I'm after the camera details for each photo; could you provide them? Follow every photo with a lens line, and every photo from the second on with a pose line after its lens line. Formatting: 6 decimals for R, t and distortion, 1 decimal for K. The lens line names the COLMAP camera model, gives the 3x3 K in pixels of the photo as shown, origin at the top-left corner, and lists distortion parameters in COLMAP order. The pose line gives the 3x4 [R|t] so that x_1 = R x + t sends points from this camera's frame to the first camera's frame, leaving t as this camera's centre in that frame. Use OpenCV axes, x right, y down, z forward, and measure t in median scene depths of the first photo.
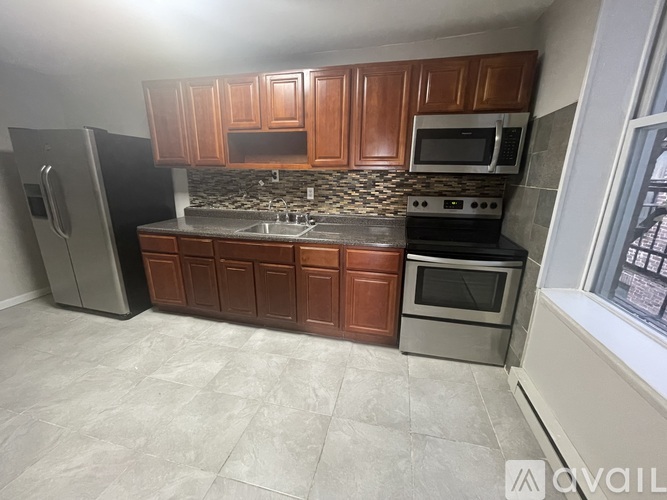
lens RADIAL K [[269.2, 0, 333.5], [0, 269.2, 250.0], [0, 0, 1]] dist [-0.001455, -0.000170]
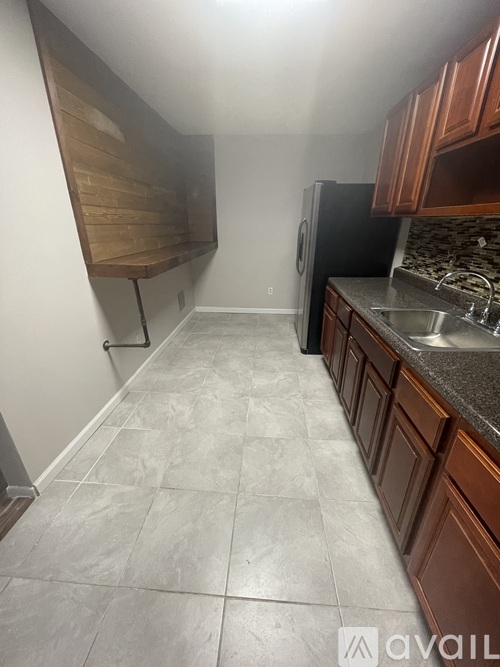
lens RADIAL K [[269.2, 0, 250.0], [0, 269.2, 333.5], [0, 0, 1]] dist [-0.001455, -0.000170]
pose [[0.177054, 0.368603, -0.912570, 0.251396], [-0.270359, 0.909764, 0.315015, -0.141026], [0.946339, 0.190947, 0.260732, 0.503803]]
